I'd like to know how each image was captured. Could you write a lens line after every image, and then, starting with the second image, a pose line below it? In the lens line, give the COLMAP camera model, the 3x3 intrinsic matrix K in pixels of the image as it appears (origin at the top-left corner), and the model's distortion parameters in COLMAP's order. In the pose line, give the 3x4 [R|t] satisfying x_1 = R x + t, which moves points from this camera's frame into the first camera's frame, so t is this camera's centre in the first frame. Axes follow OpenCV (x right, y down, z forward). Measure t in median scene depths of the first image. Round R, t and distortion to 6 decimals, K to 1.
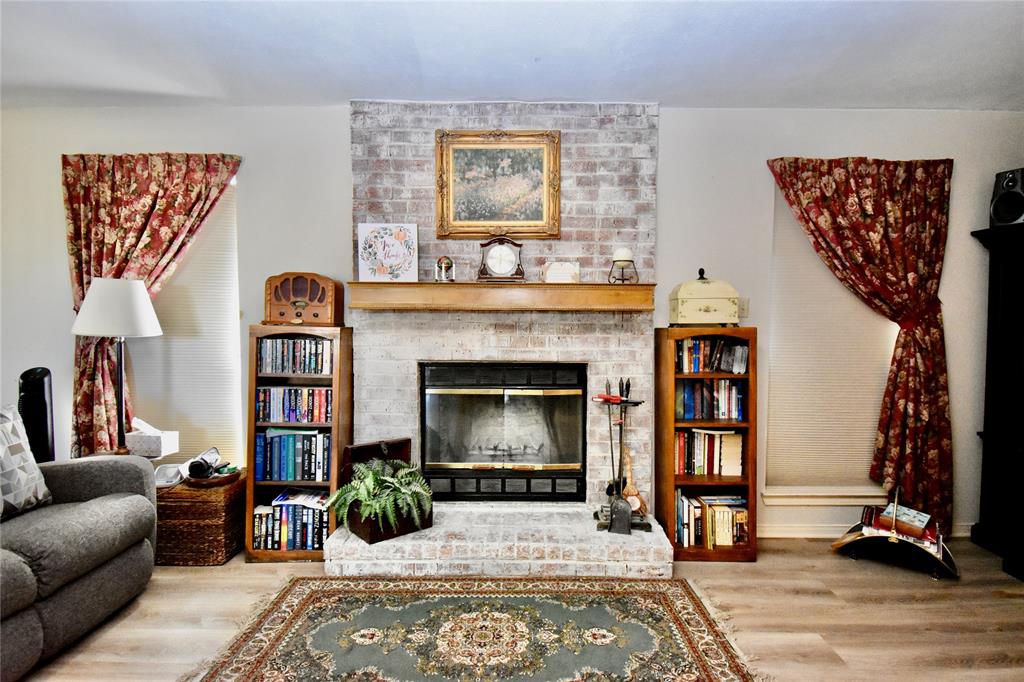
lens RADIAL K [[522.6, 0, 512.0], [0, 522.6, 341.0], [0, 0, 1]] dist [0.004108, -0.000328]
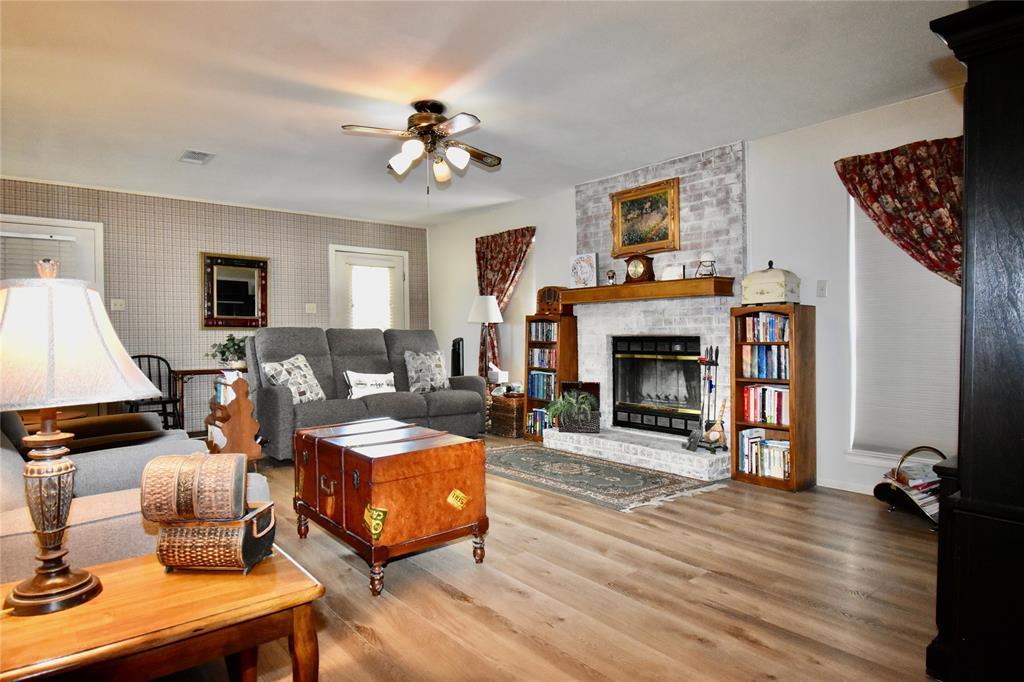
lens RADIAL K [[584.0, 0, 512.0], [0, 584.0, 341.0], [0, 0, 1]] dist [-0.001273, -0.001496]
pose [[0.642847, 0.000115, -0.765994, 1.040447], [-0.023309, 0.999540, -0.019412, 0.099786], [0.765640, 0.030333, 0.642554, -0.393042]]
